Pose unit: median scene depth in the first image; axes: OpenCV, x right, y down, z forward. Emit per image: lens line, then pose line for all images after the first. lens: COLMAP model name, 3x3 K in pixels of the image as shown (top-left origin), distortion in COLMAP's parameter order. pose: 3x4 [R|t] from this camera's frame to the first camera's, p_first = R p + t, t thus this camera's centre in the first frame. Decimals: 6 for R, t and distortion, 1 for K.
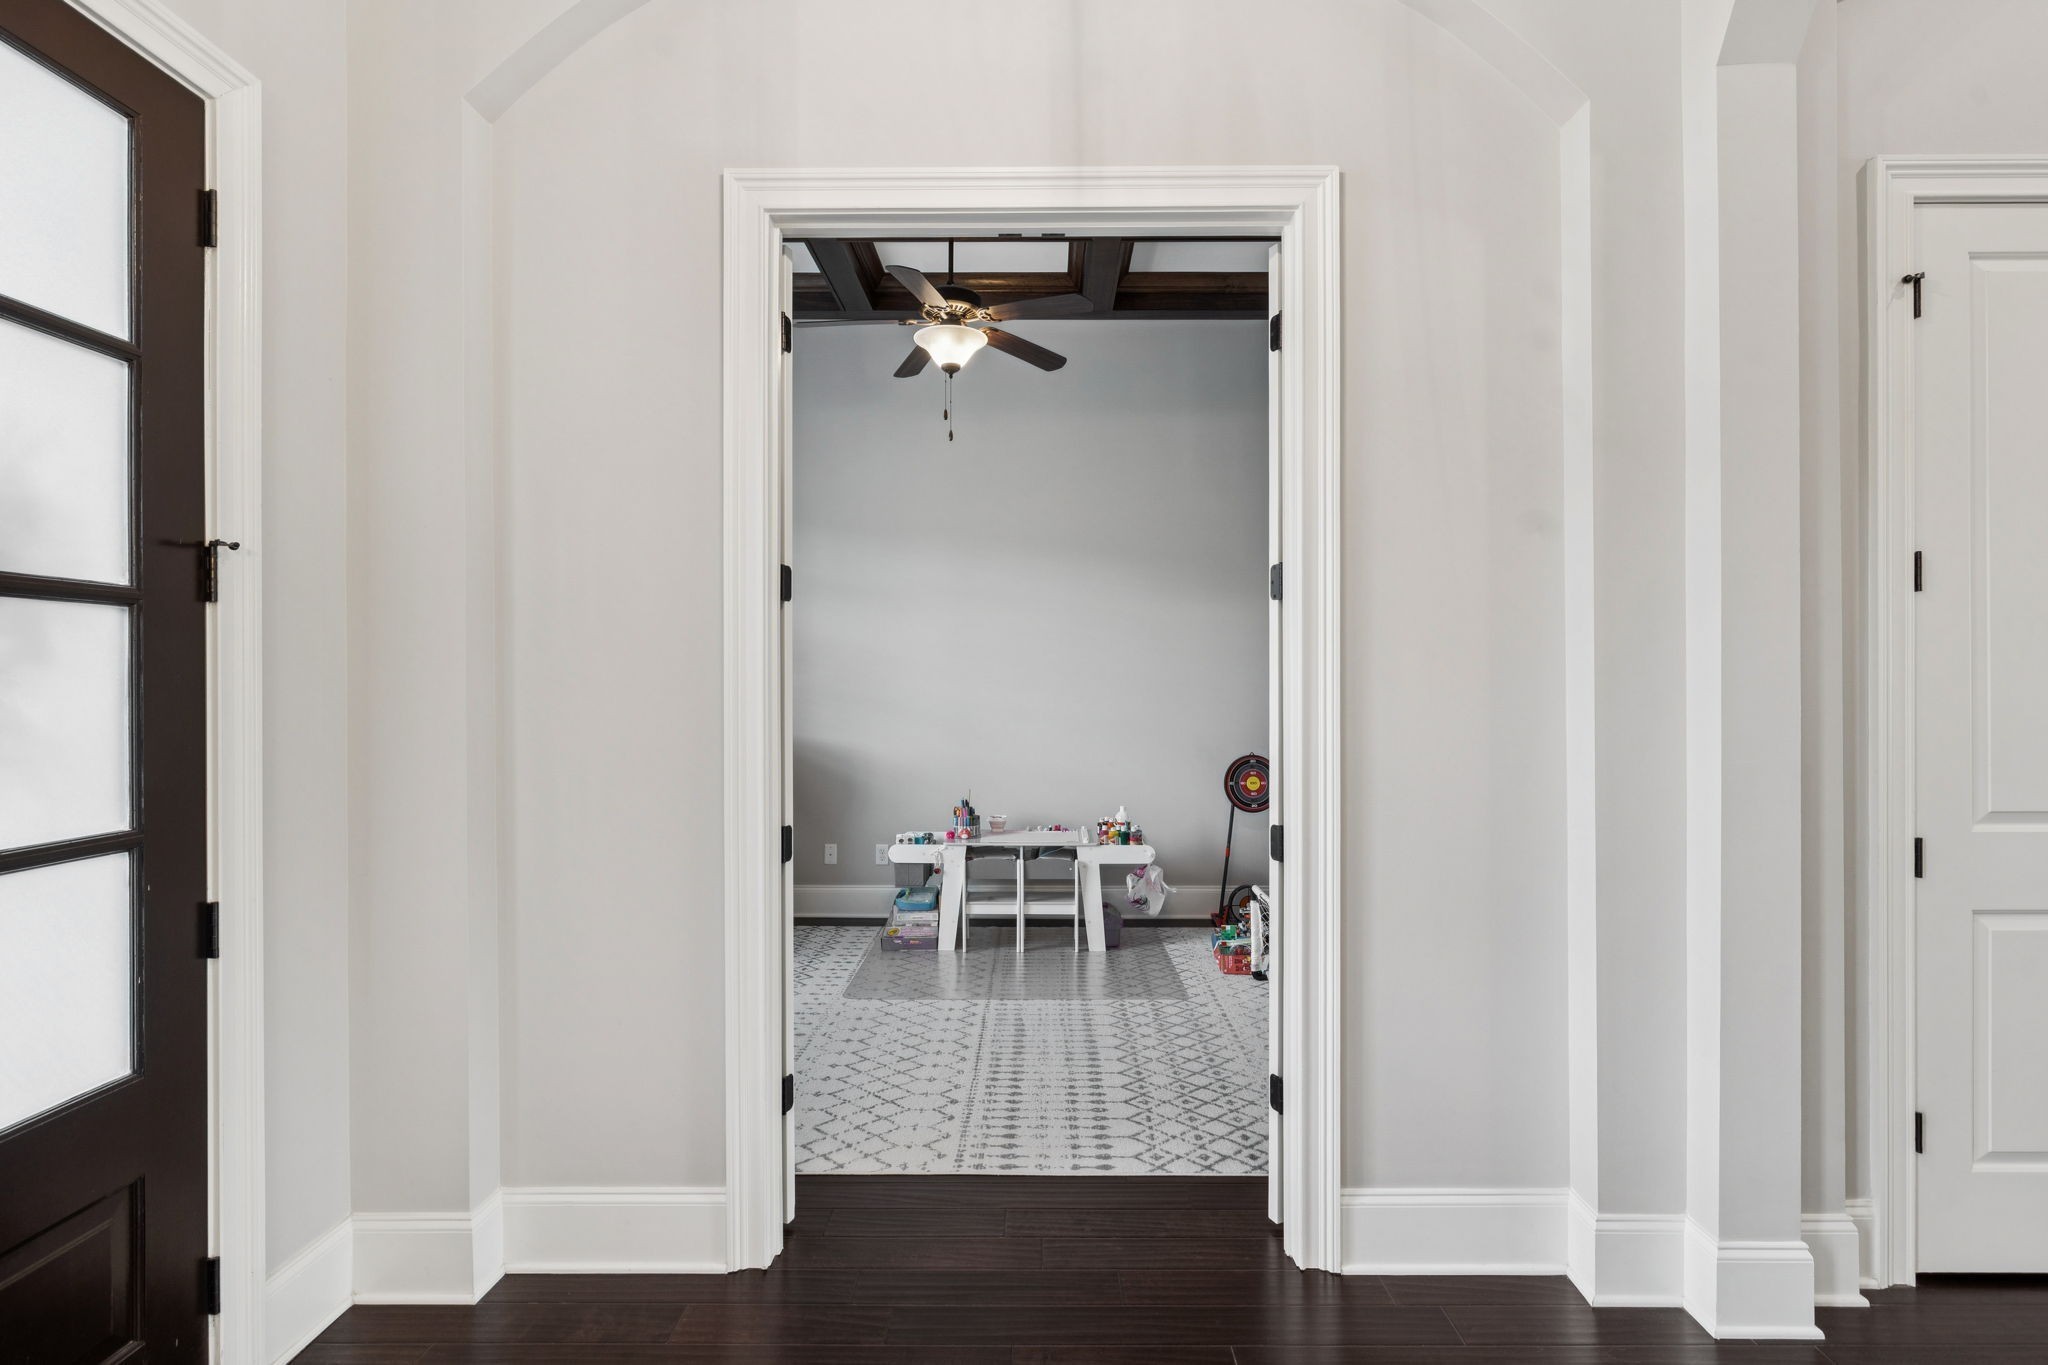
lens RADIAL K [[949.5, 0, 1024.0], [0, 949.5, 682.5], [0, 0, 1]] dist [-0.002391, -0.000863]
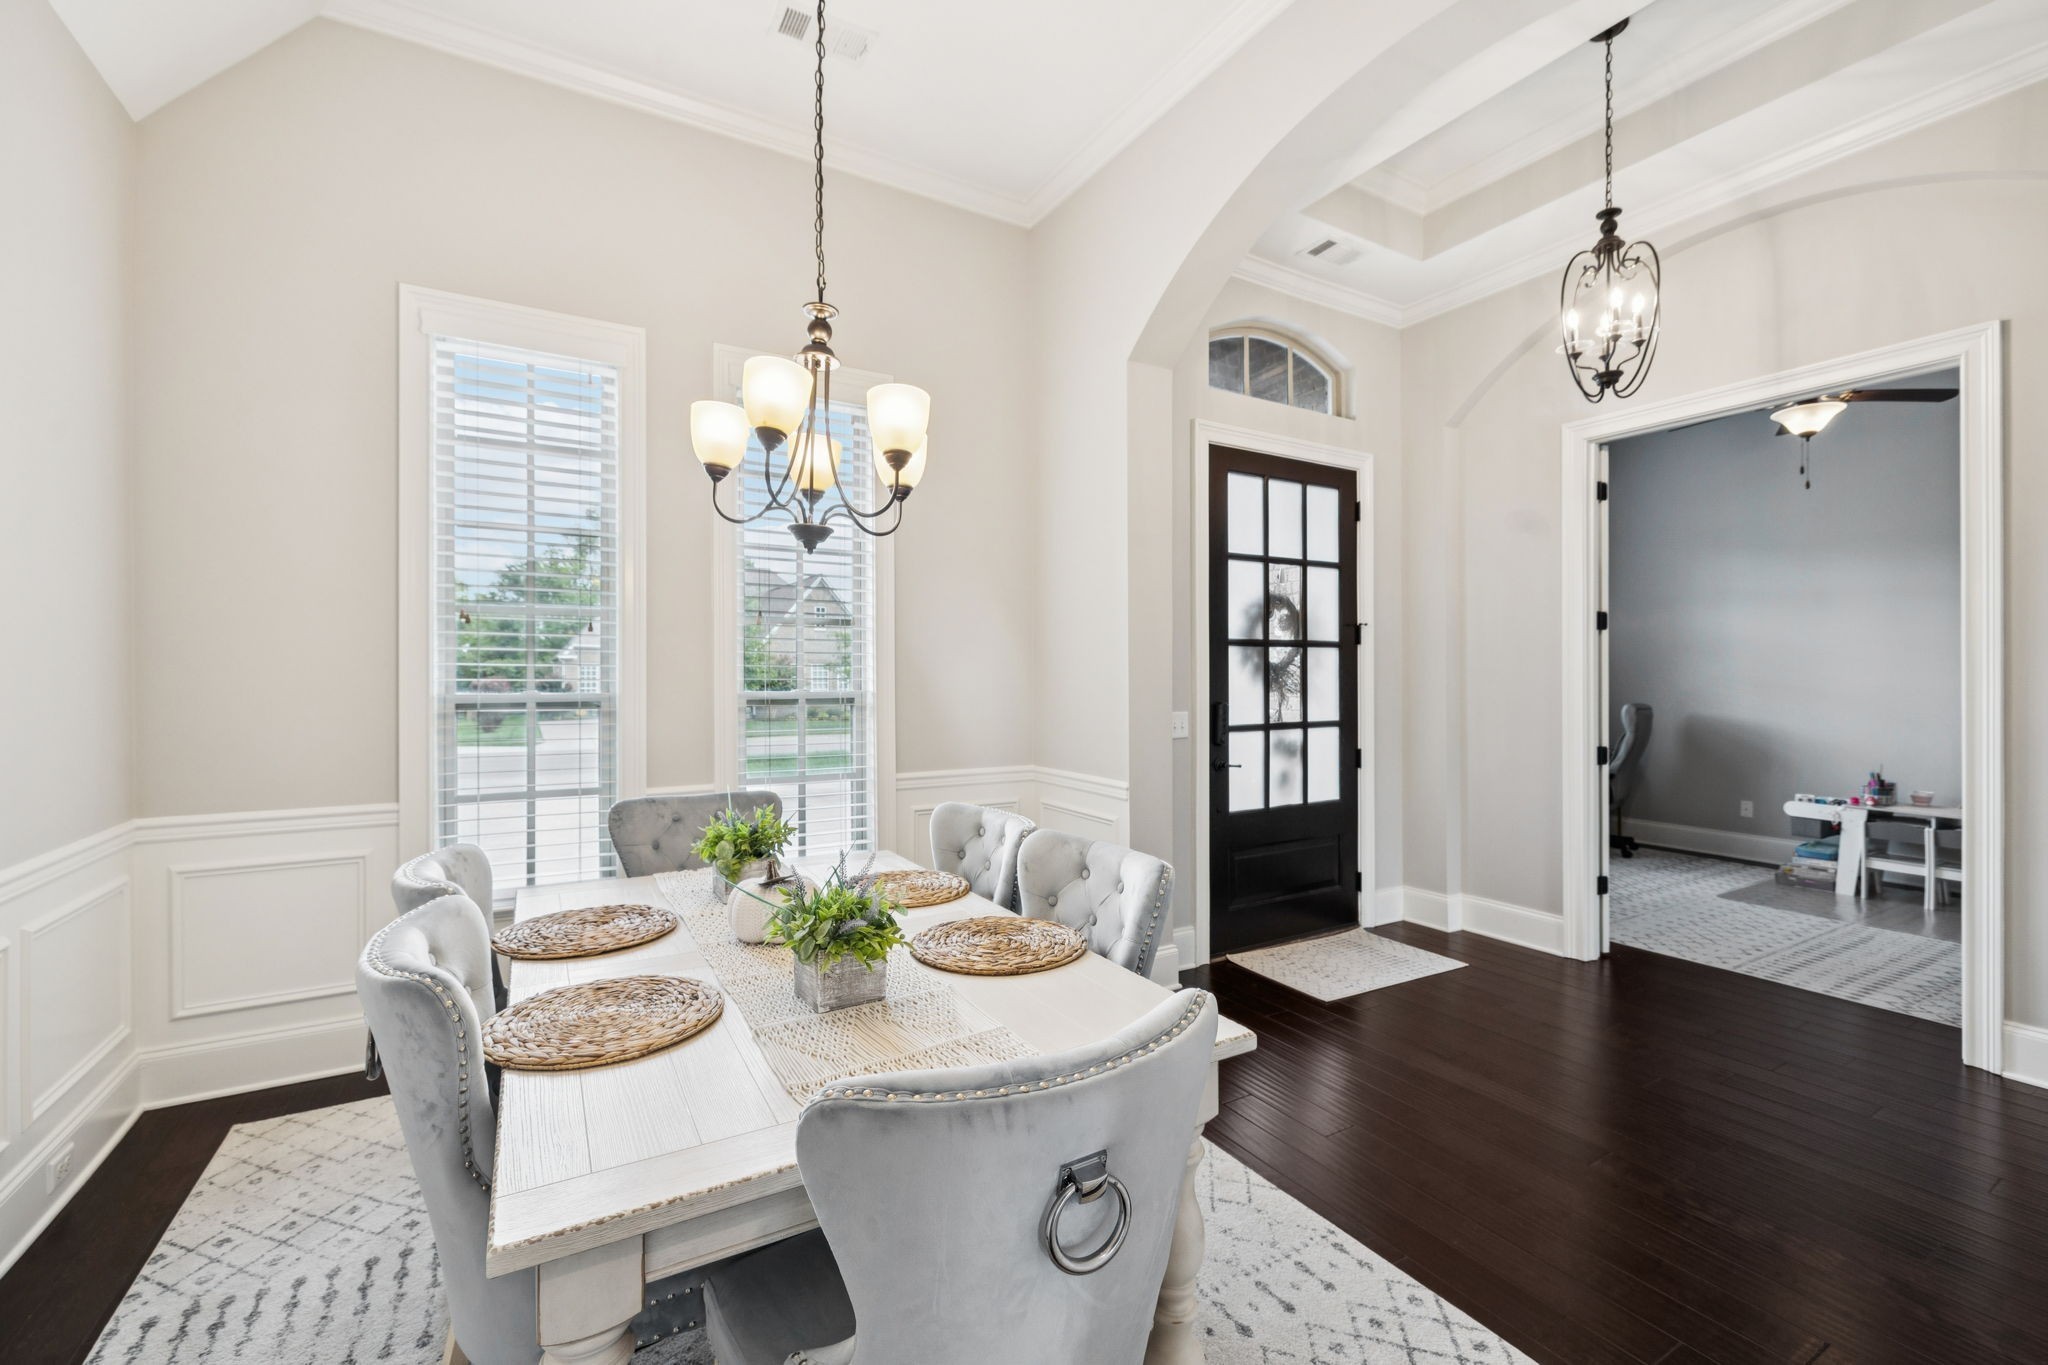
lens RADIAL K [[882.3, 0, 1022.3], [0, 882.3, 672.9], [0, 0, 1]] dist [-0.000619, -0.000046]
pose [[0.512857, -0.000088, -0.858474, 0.719435], [0.001020, 0.999999, 0.000507, -0.001011], [0.858473, -0.001135, 0.512857, -0.982075]]
